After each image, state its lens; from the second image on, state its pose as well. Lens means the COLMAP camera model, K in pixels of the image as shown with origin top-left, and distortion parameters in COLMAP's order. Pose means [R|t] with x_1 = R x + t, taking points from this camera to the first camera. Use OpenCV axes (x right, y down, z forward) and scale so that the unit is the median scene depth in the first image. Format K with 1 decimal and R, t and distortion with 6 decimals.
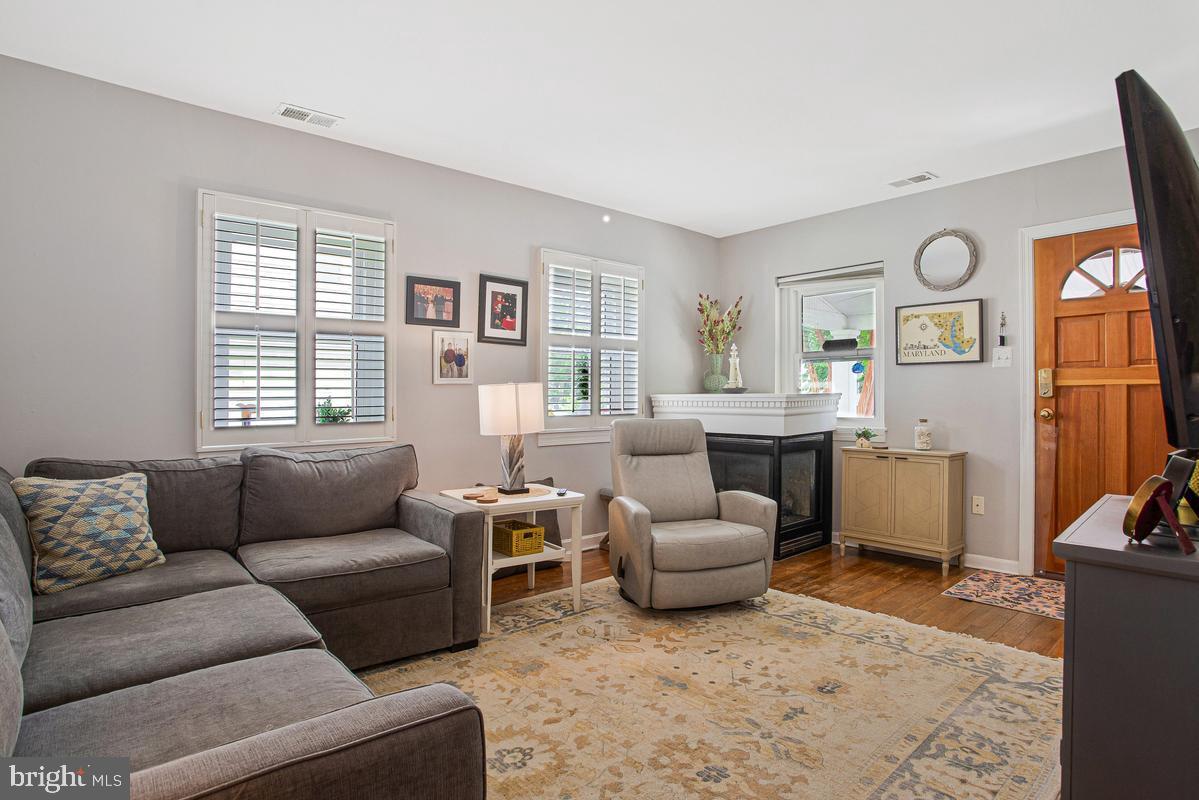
lens RADIAL K [[618.3, 0, 585.8], [0, 618.3, 412.1], [0, 0, 1]] dist [-0.084056, 0.040883]
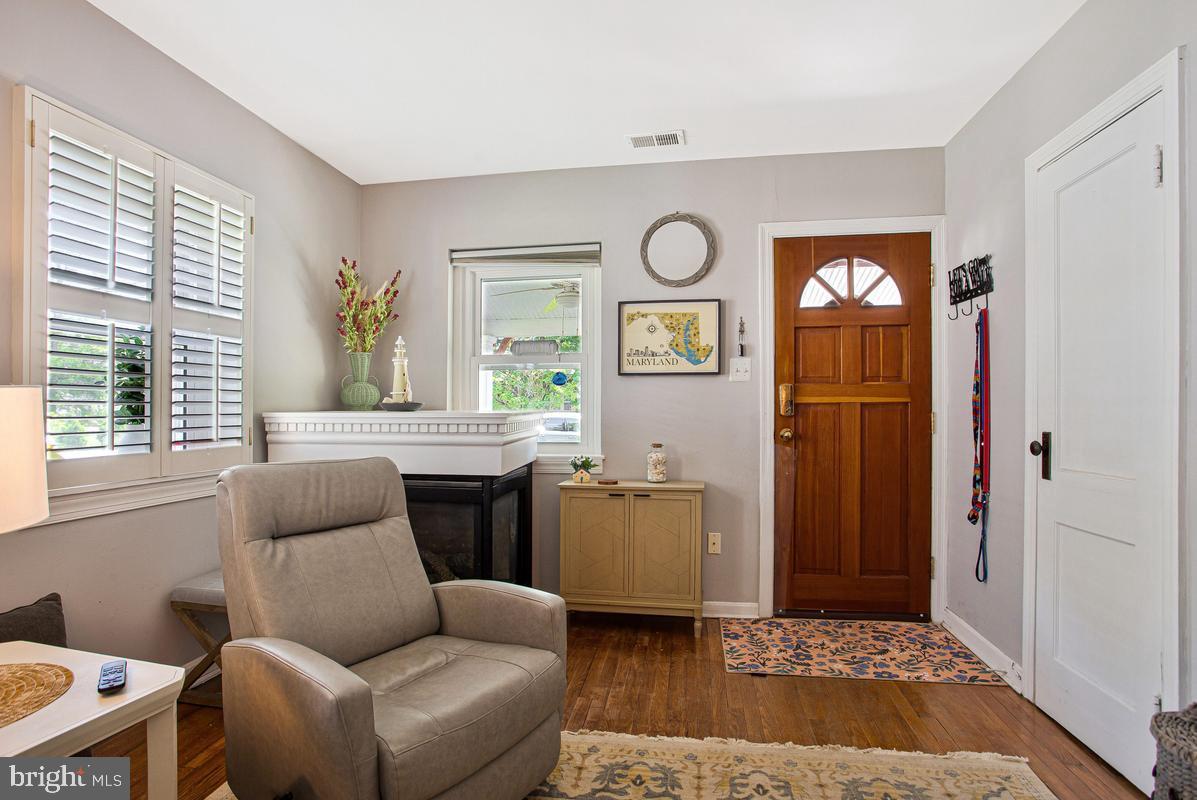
lens RADIAL K [[617.2, 0, 584.8], [0, 617.2, 412.1], [0, 0, 1]] dist [-0.084056, 0.040883]
pose [[0.761178, -0.001263, 0.648541, -0.046848], [0.016583, 0.999709, -0.017517, -0.018133], [-0.648331, 0.024088, 0.760978, 0.464601]]
